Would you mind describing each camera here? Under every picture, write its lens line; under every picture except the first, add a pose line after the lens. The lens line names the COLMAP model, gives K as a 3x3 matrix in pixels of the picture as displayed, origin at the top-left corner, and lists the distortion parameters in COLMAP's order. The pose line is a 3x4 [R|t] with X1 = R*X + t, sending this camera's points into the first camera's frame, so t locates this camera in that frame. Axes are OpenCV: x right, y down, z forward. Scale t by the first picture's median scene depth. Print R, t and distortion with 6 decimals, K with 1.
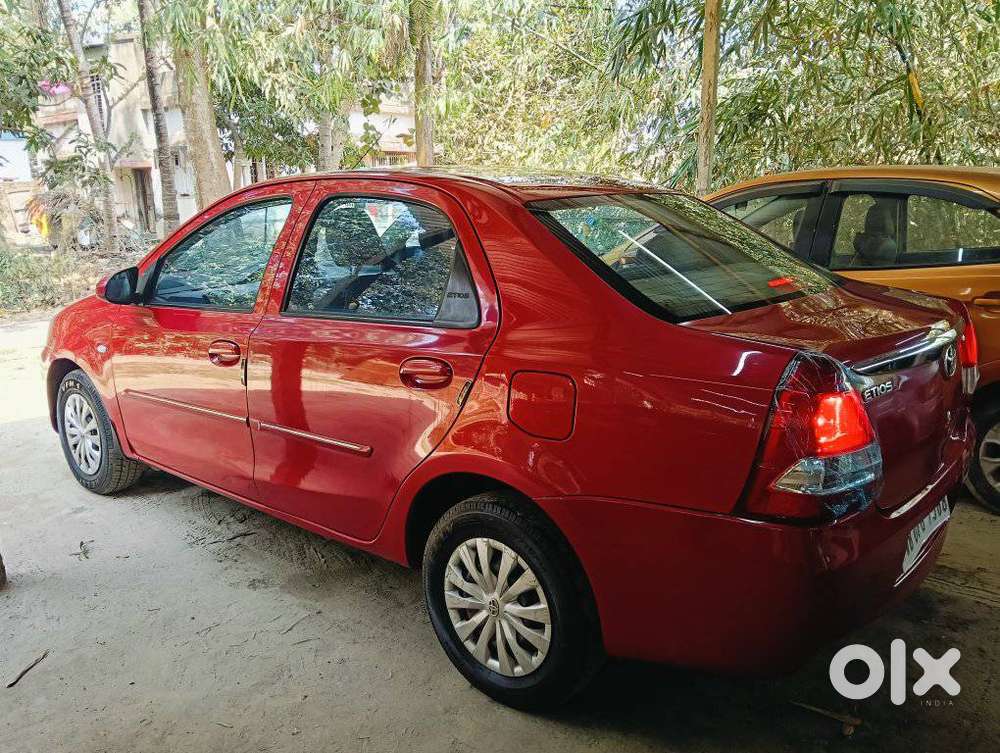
lens RADIAL K [[841.8, 0, 500.0], [0, 841.8, 376.5], [0, 0, 1]] dist [0.022203, -0.067418]
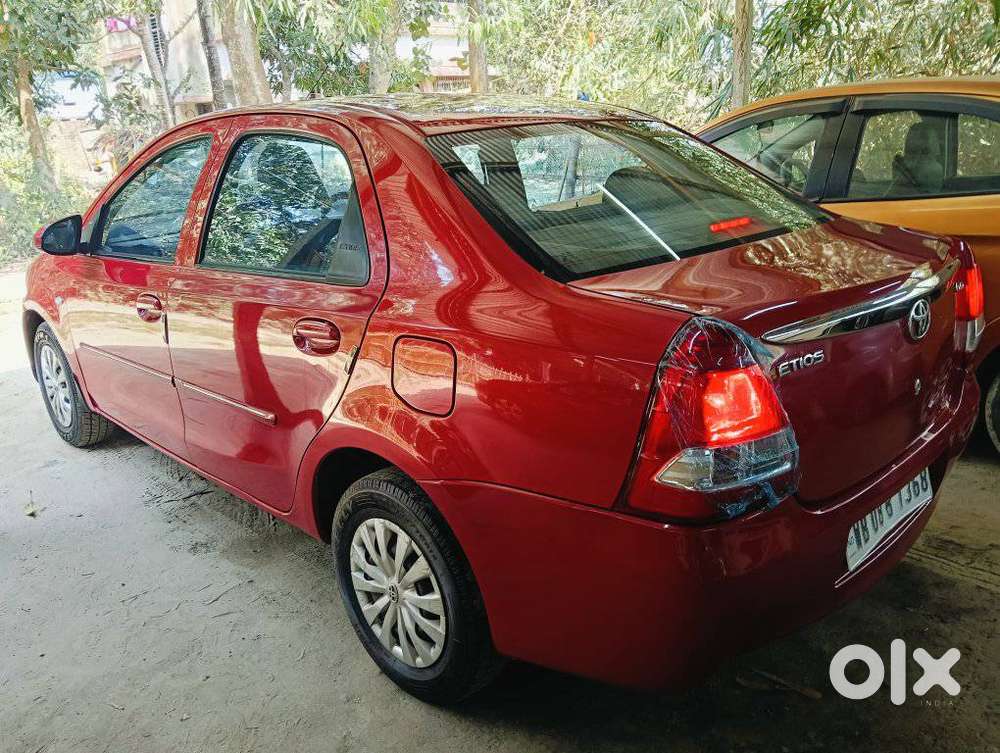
lens RADIAL K [[844.3, 0, 502.3], [0, 844.3, 379.3], [0, 0, 1]] dist [-0.007701, -0.019766]
pose [[0.995229, -0.000648, -0.097566, 0.169338], [0.009156, 0.996185, 0.086779, -0.028919], [0.097138, -0.087259, 0.991438, 0.110143]]
